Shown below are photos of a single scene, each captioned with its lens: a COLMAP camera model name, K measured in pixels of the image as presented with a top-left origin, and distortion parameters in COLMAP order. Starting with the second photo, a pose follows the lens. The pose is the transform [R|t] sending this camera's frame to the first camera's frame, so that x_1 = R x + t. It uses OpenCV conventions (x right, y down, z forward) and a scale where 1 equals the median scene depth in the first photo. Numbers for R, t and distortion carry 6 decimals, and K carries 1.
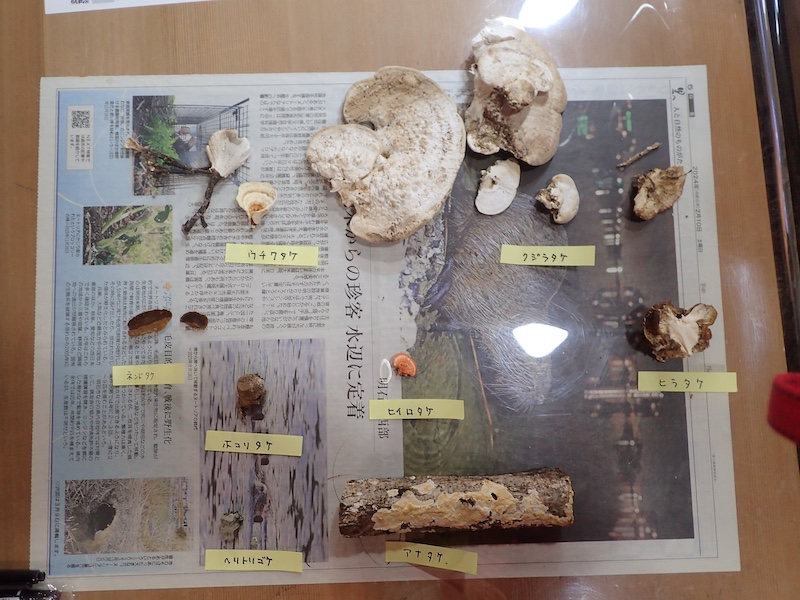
lens RADIAL K [[697.9, 0, 400.0], [0, 697.9, 300.0], [0, 0, 1]] dist [0.012799, 0.000420]
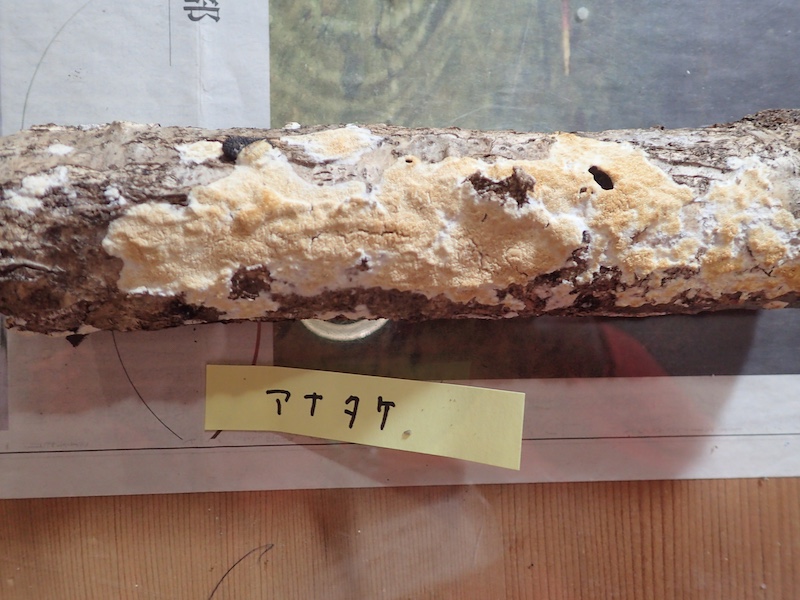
lens RADIAL K [[697.9, 0, 400.0], [0, 697.9, 300.0], [0, 0, 1]] dist [0.012799, 0.000420]
pose [[0.997740, 0.018653, 0.064548, 0.043954], [-0.026246, 0.992564, 0.118859, 0.288771], [-0.061851, -0.120284, 0.990811, 0.722631]]
